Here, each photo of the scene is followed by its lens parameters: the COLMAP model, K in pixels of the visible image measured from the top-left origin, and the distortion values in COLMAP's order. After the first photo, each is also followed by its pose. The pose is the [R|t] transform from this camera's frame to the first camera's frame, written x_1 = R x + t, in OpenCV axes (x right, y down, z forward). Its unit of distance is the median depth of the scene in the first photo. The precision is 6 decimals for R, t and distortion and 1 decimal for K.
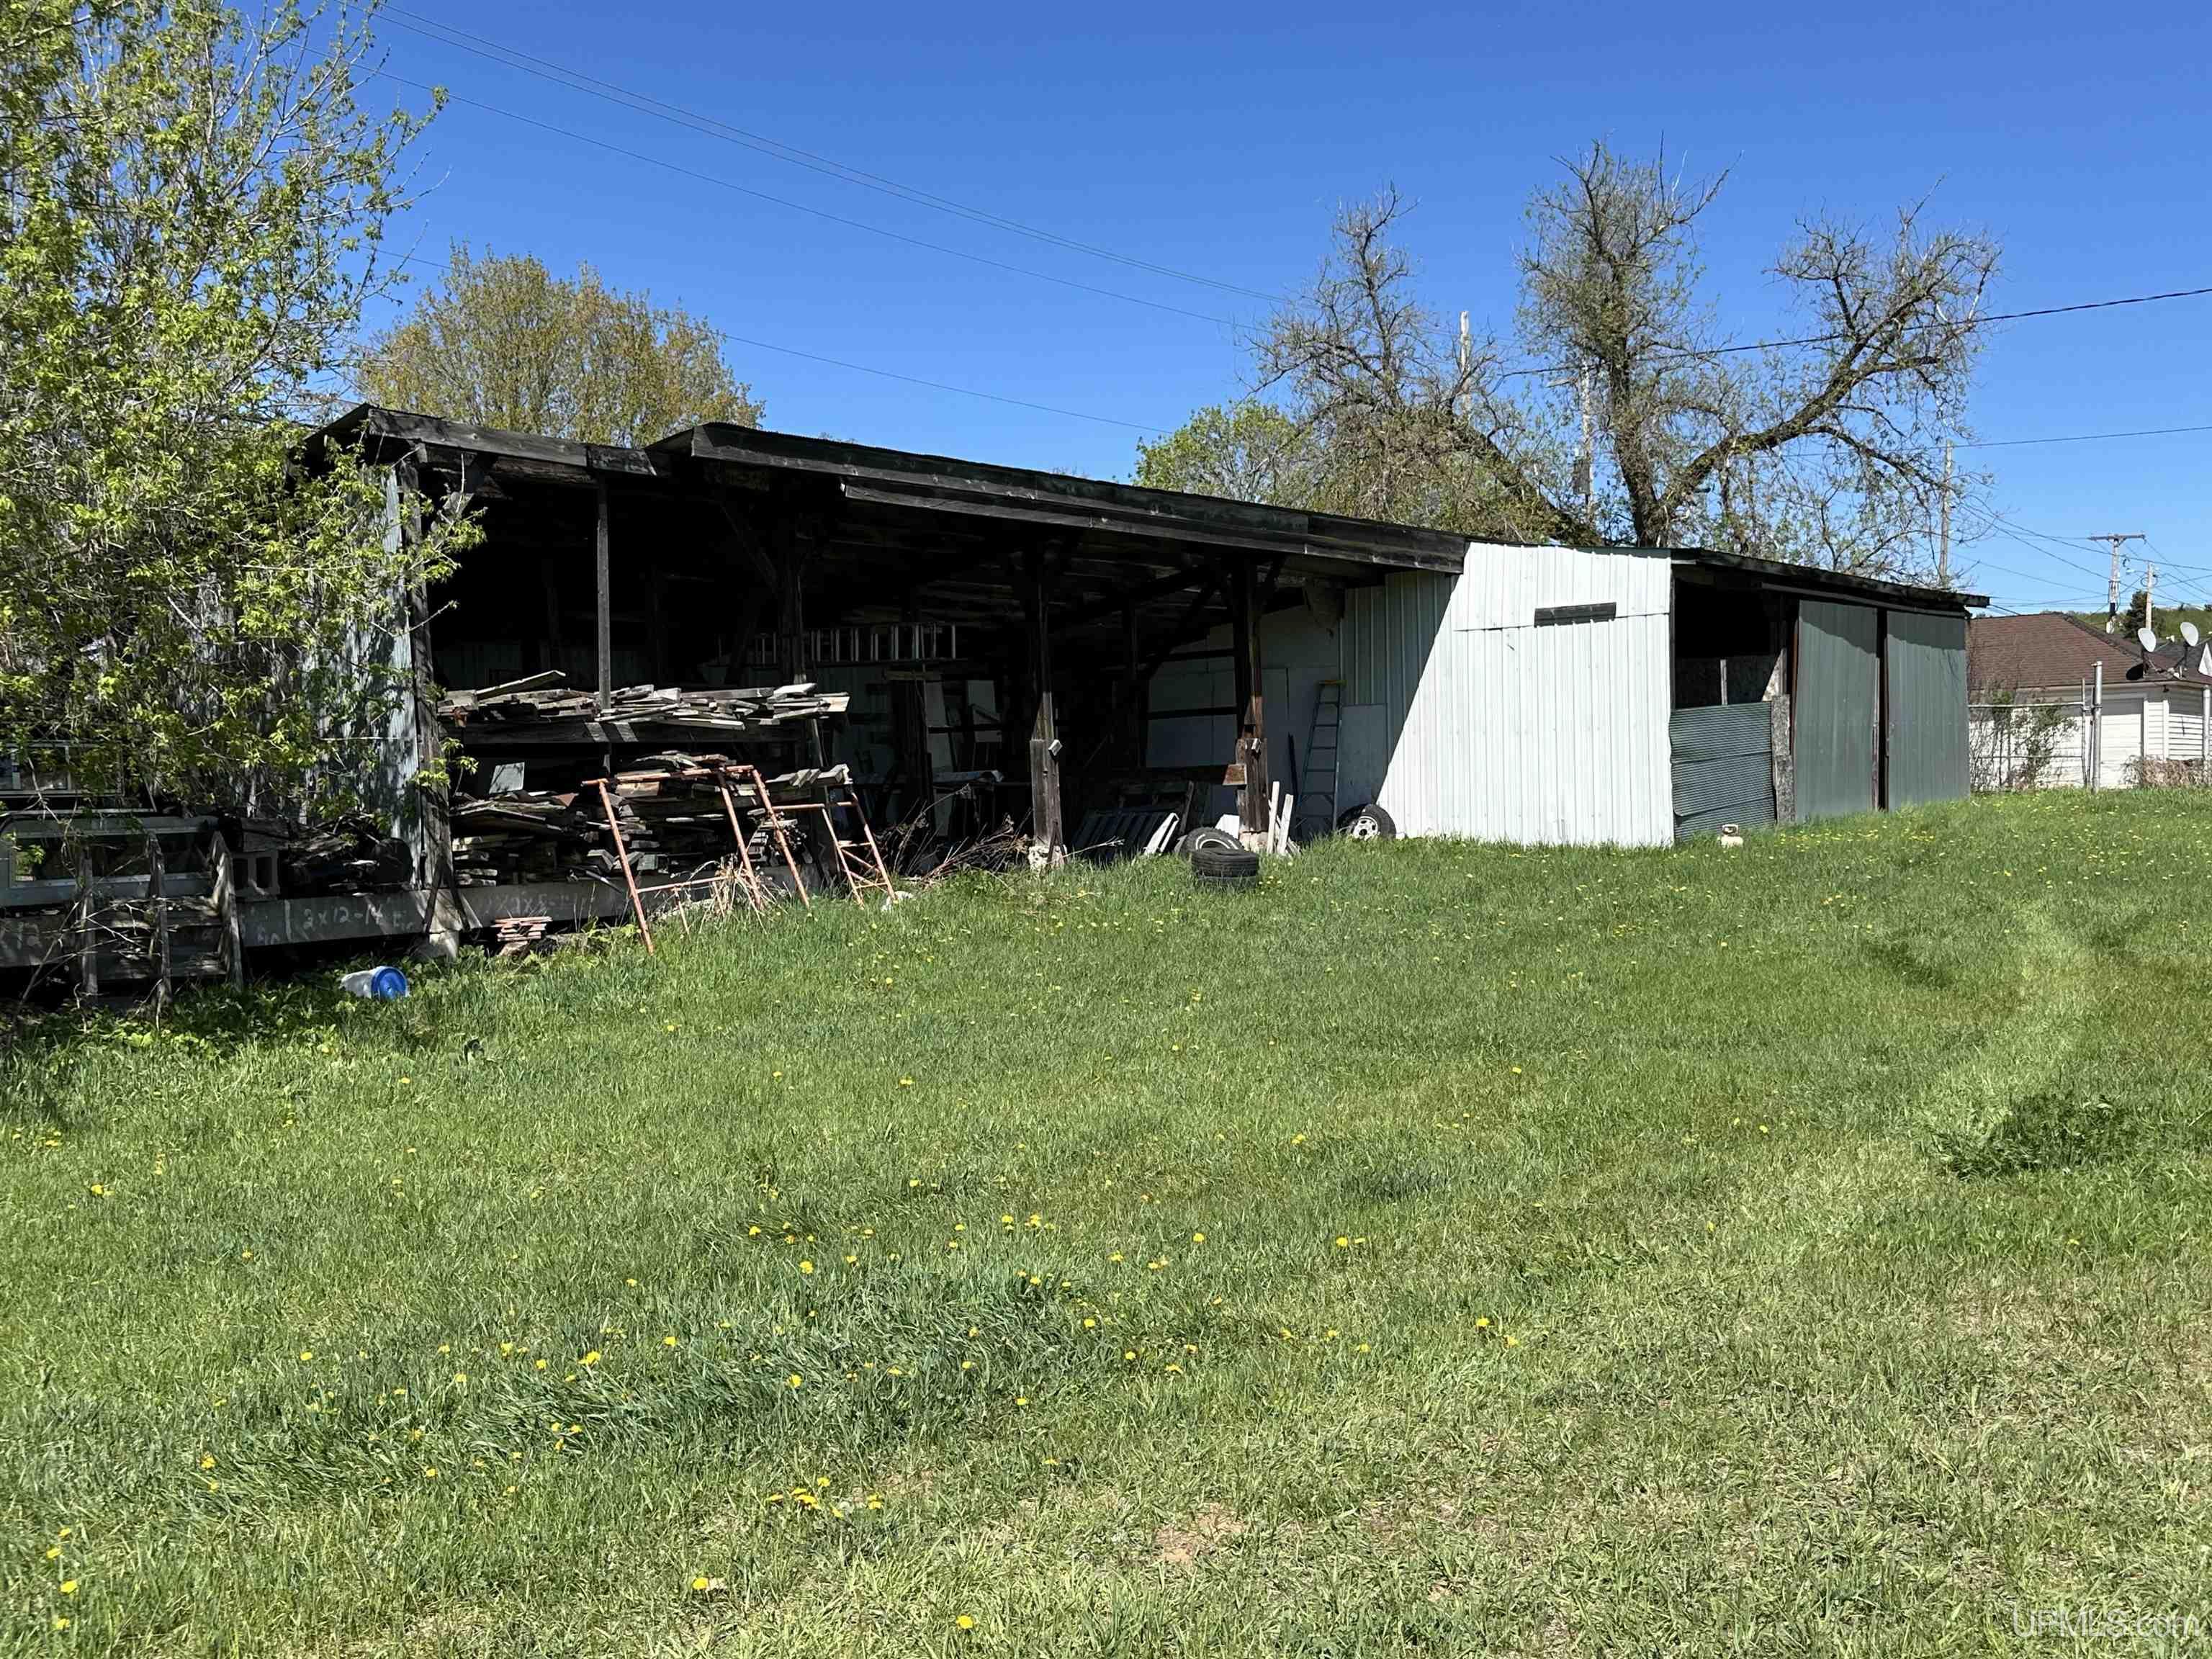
lens RADIAL K [[2071.7, 0, 1106.0], [0, 2071.7, 829.5], [0, 0, 1]] dist [0.193144, -0.413951]
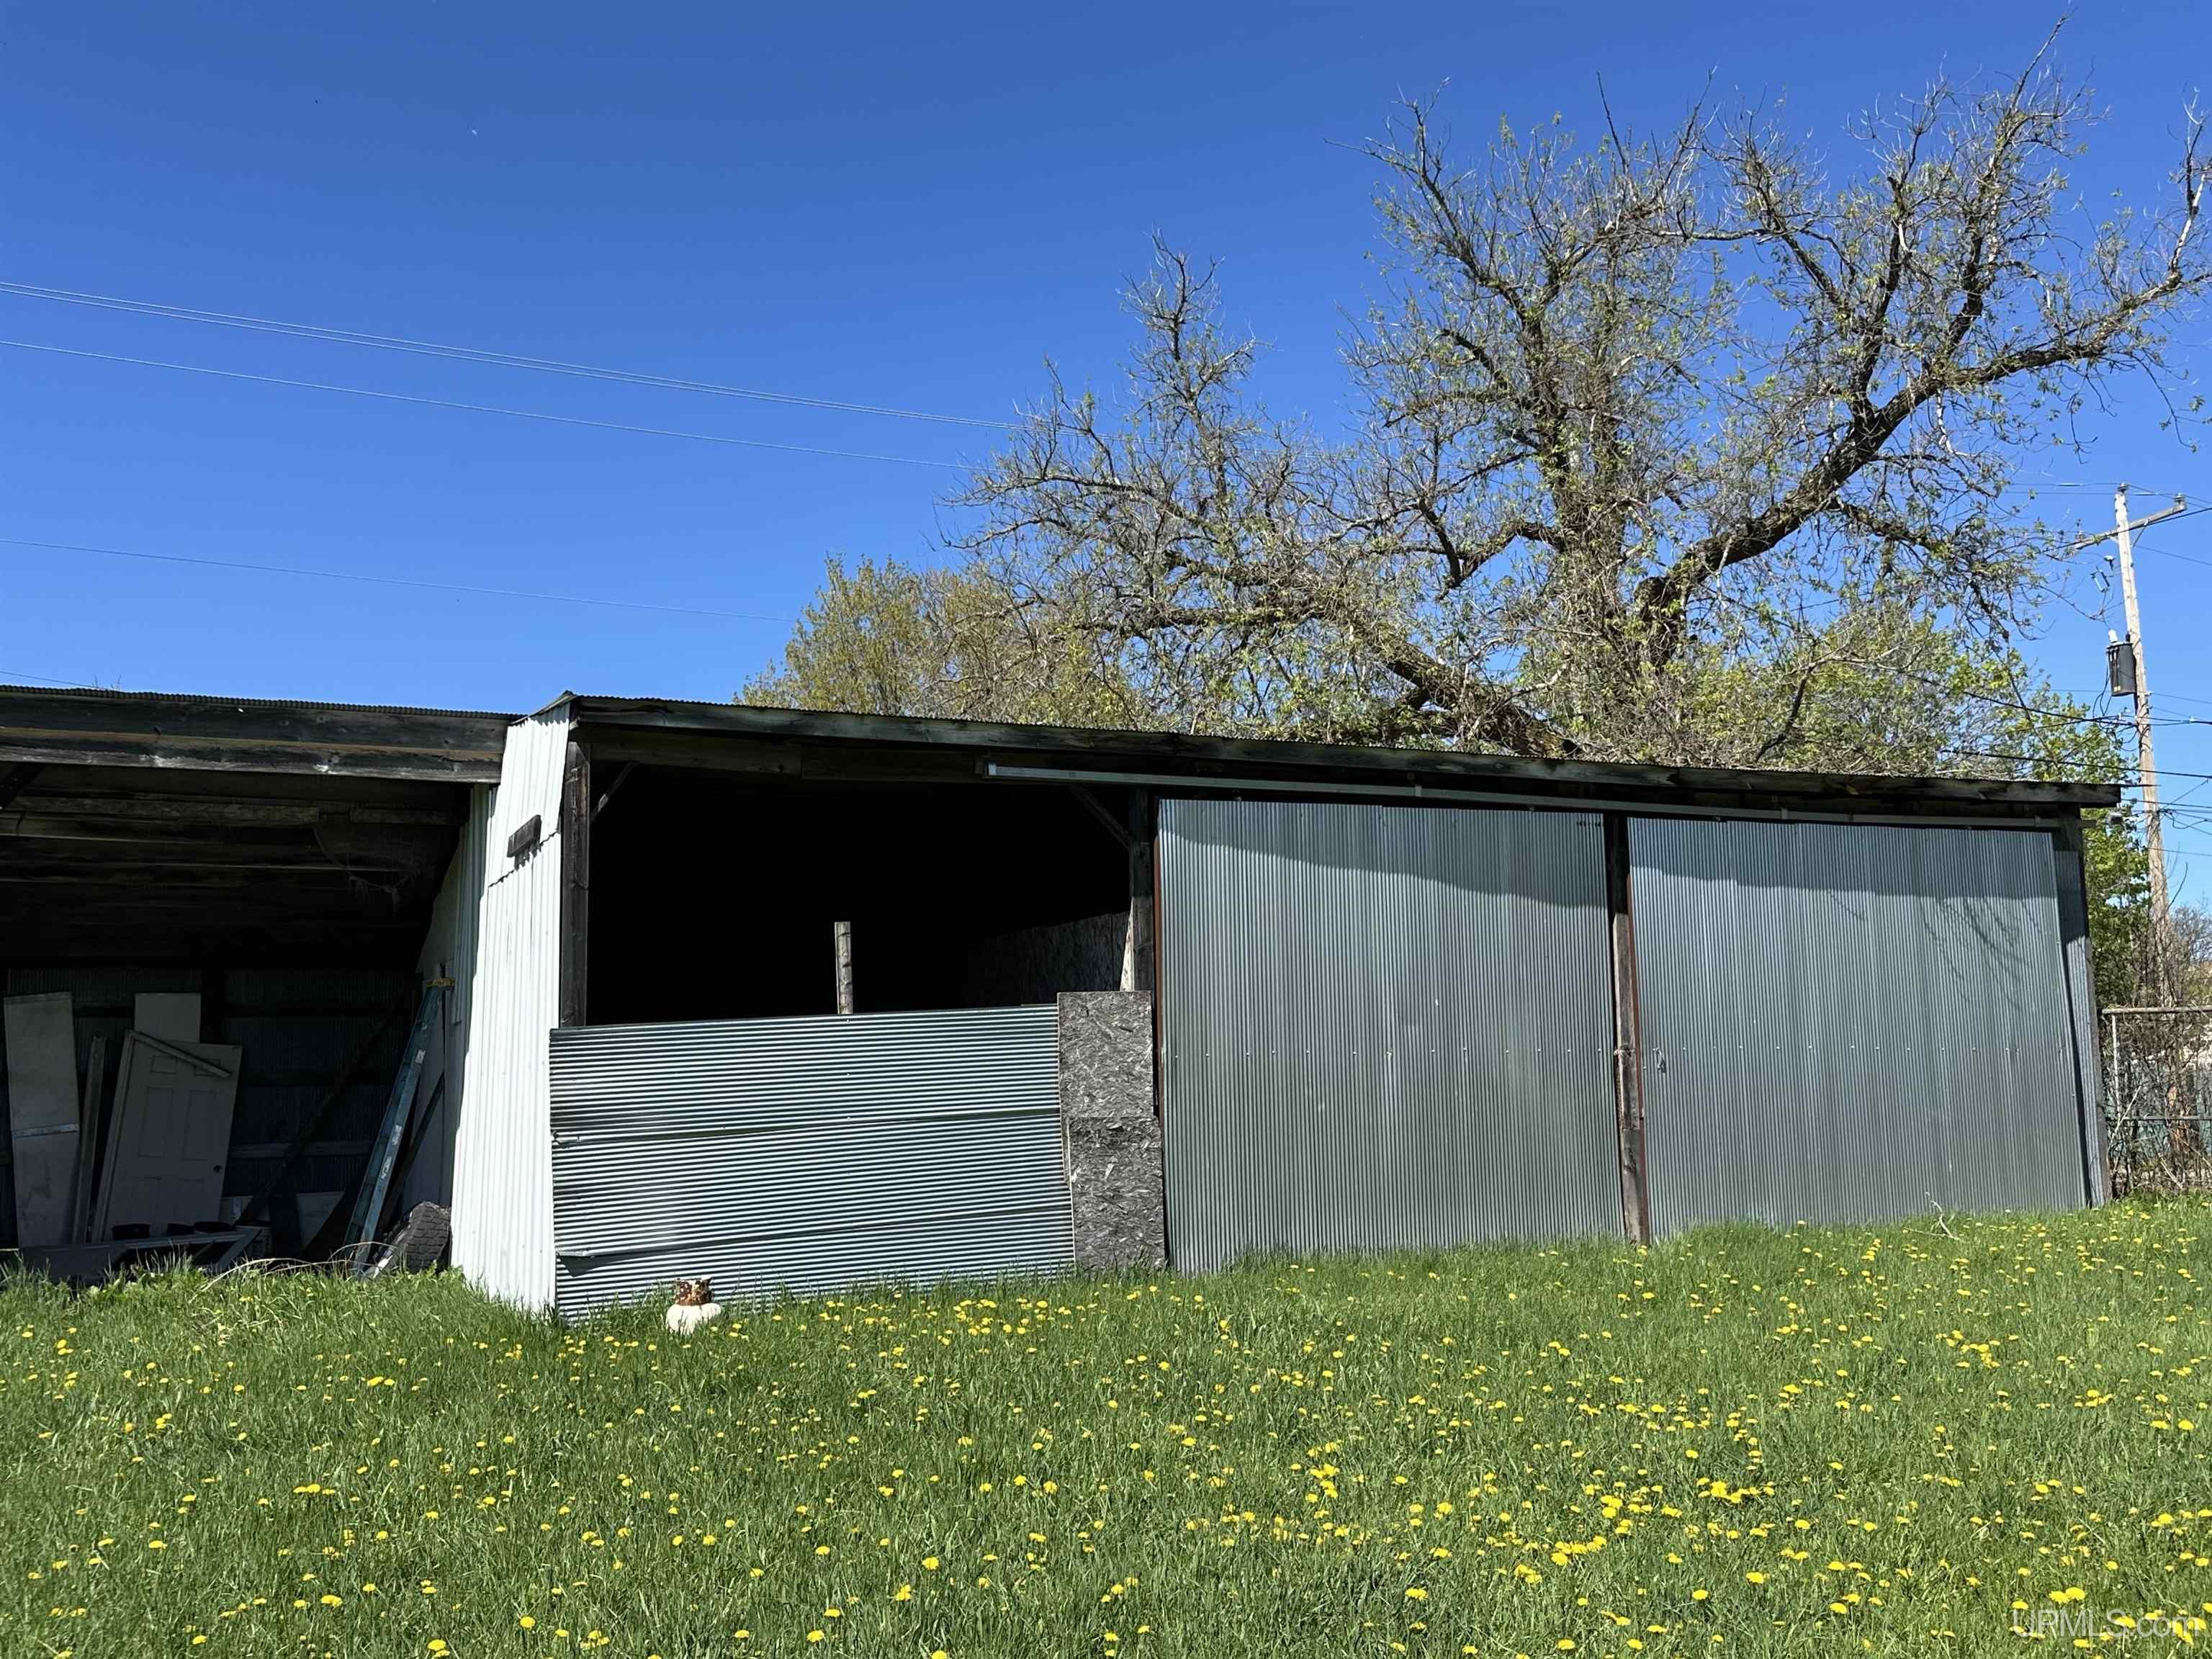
lens RADIAL K [[2071.7, 0, 1106.0], [0, 2071.7, 829.5], [0, 0, 1]] dist [0.193144, -0.413951]
pose [[0.870592, -0.062455, -0.488025, 0.584974], [-0.016011, 0.987789, -0.154974, -0.027719], [0.491744, 0.142733, 0.858961, 0.610482]]
